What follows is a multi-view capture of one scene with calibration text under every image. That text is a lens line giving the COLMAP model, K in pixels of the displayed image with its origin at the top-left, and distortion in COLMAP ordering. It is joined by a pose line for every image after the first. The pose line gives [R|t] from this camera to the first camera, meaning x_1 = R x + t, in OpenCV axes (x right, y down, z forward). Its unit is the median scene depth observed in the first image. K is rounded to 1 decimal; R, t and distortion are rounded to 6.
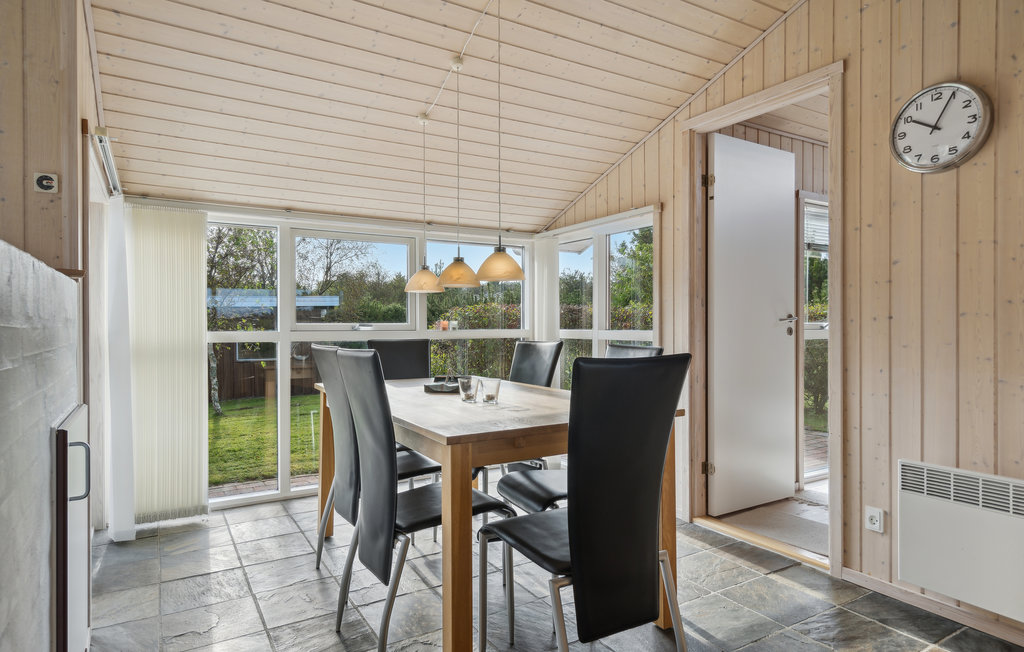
lens RADIAL K [[591.7, 0, 510.5], [0, 591.7, 327.5], [0, 0, 1]] dist [0.005899, -0.001342]
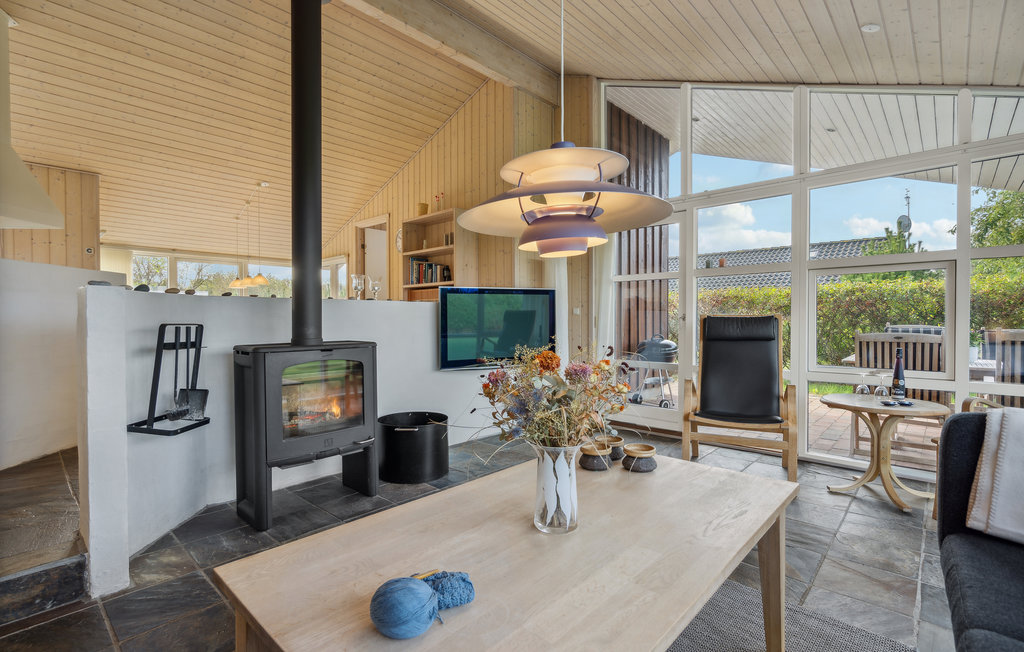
lens RADIAL K [[473.4, 0, 507.6], [0, 473.4, 326.0], [0, 0, 1]] dist [-0.001742, 0.000540]
pose [[0.961422, -0.002525, 0.275065, 0.403860], [-0.000478, 0.999941, 0.010848, 0.078628], [-0.275076, -0.010561, 0.961365, -1.249323]]
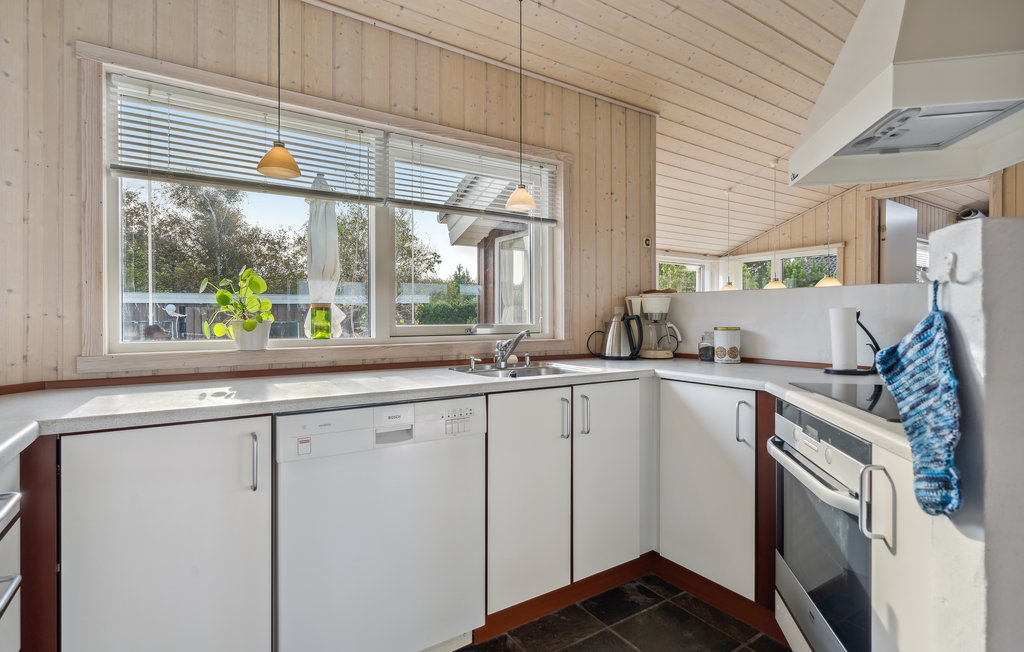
lens RADIAL K [[506.1, 0, 512.9], [0, 506.1, 321.8], [0, 0, 1]] dist [-0.000876, 0.000951]
pose [[0.999203, 0.001945, 0.039880, -0.783378], [-0.001950, 0.999998, 0.000065, 0.004750], [-0.039880, -0.000143, 0.999204, -0.354653]]
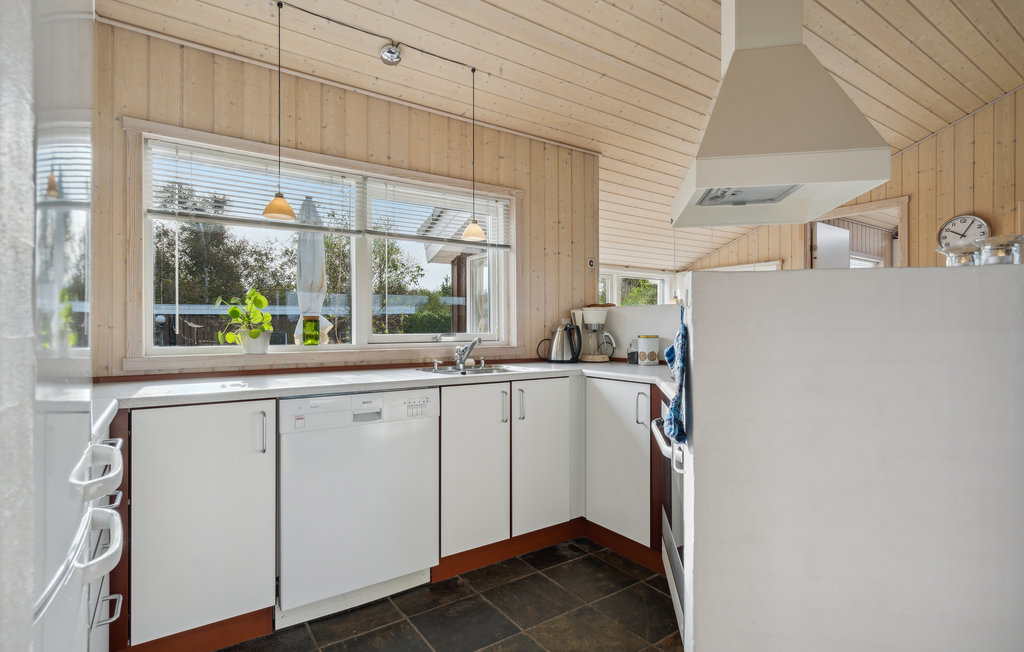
lens RADIAL K [[508.5, 0, 512.7], [0, 508.5, 329.4], [0, 0, 1]] dist [0.002852, 0.000124]
pose [[0.998166, 0.000931, 0.060524, -0.731465], [-0.000618, 0.999986, -0.005188, 0.006350], [-0.060528, 0.005141, 0.998153, -0.526148]]
